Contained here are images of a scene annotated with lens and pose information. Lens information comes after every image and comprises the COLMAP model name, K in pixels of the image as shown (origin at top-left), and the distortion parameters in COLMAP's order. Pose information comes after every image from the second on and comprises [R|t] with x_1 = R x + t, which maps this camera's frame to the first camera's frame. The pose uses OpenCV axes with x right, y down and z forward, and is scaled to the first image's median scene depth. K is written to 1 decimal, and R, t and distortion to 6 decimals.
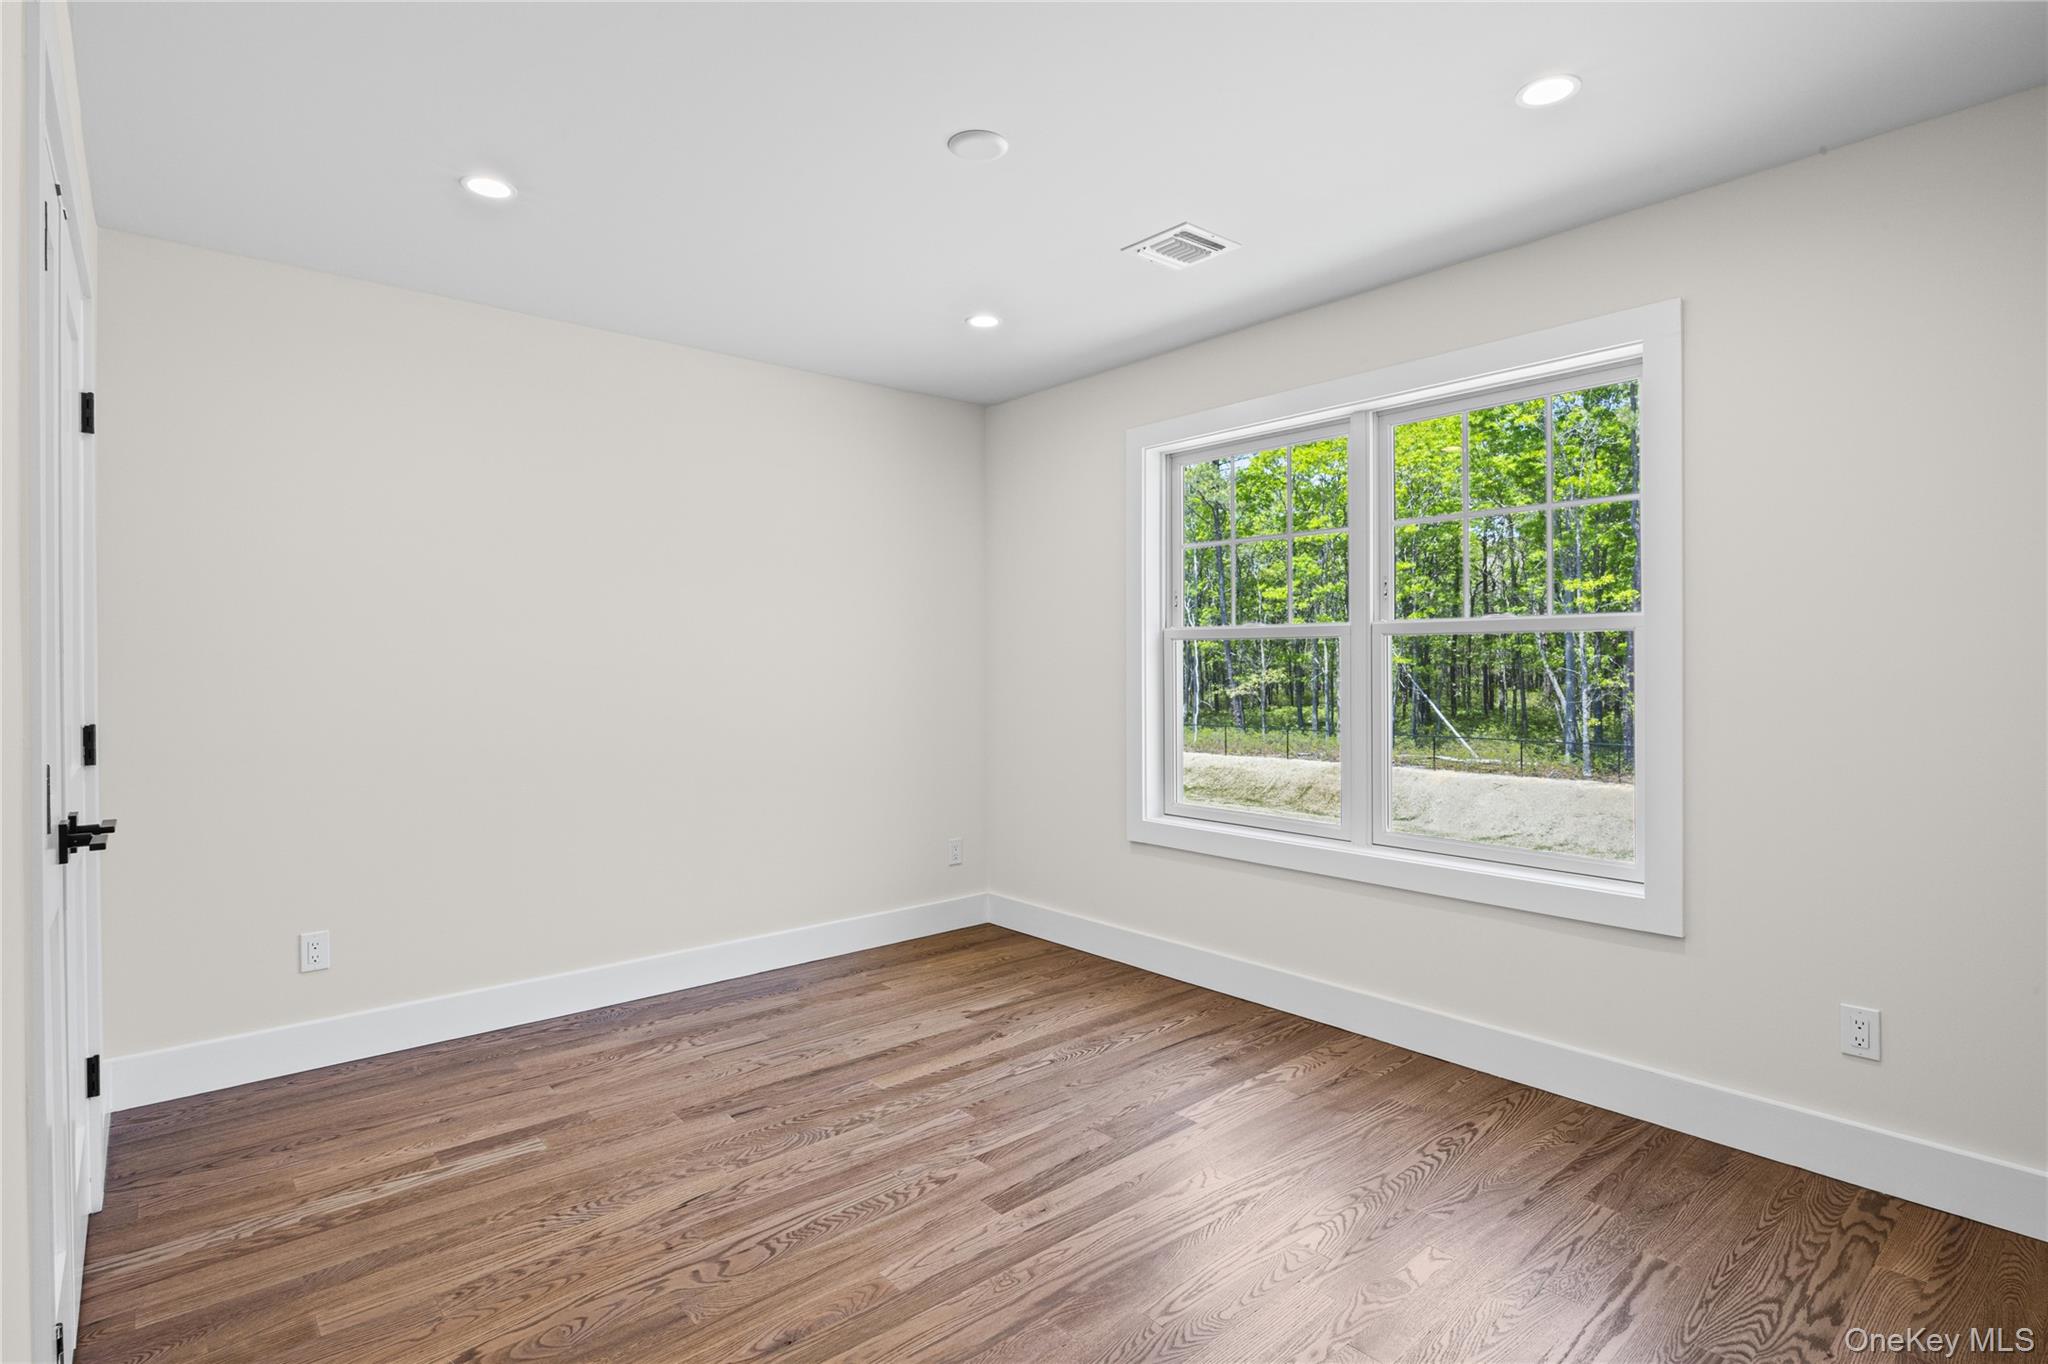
lens RADIAL K [[1014.4, 0, 1019.3], [0, 1014.4, 662.1], [0, 0, 1]] dist [-0.005319, -0.000632]
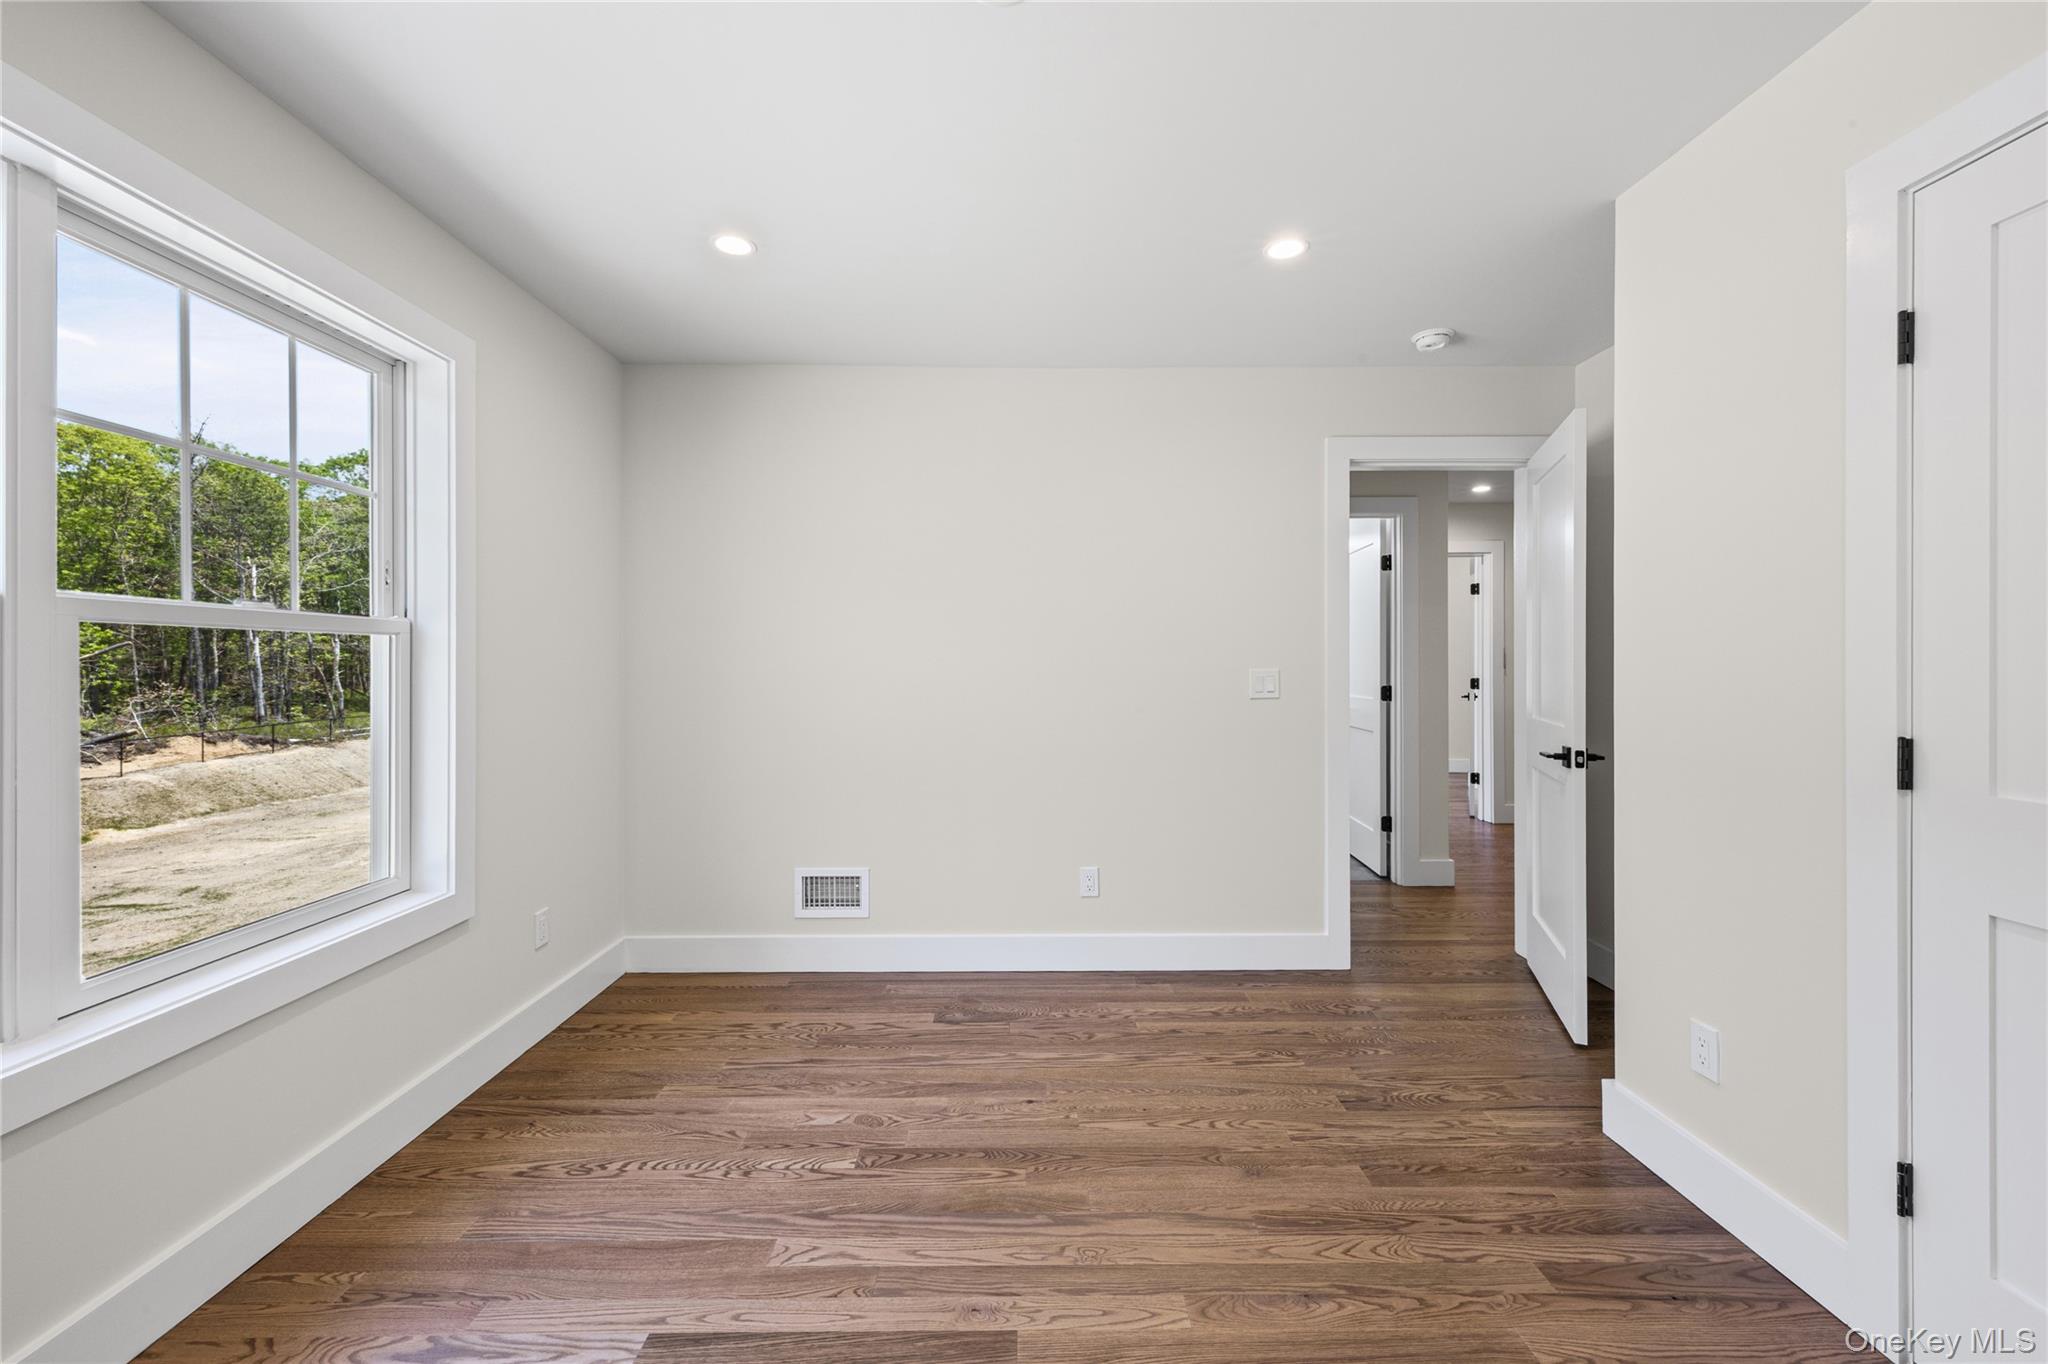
lens RADIAL K [[828.6, 0, 1029.0], [0, 828.6, 670.3], [0, 0, 1]] dist [0.009638, -0.000436]
pose [[-0.764986, 0.001101, 0.644046, -0.504477], [0.006851, 0.999956, 0.006428, 0.000267], [-0.644010, 0.009330, -0.764960, 1.637769]]
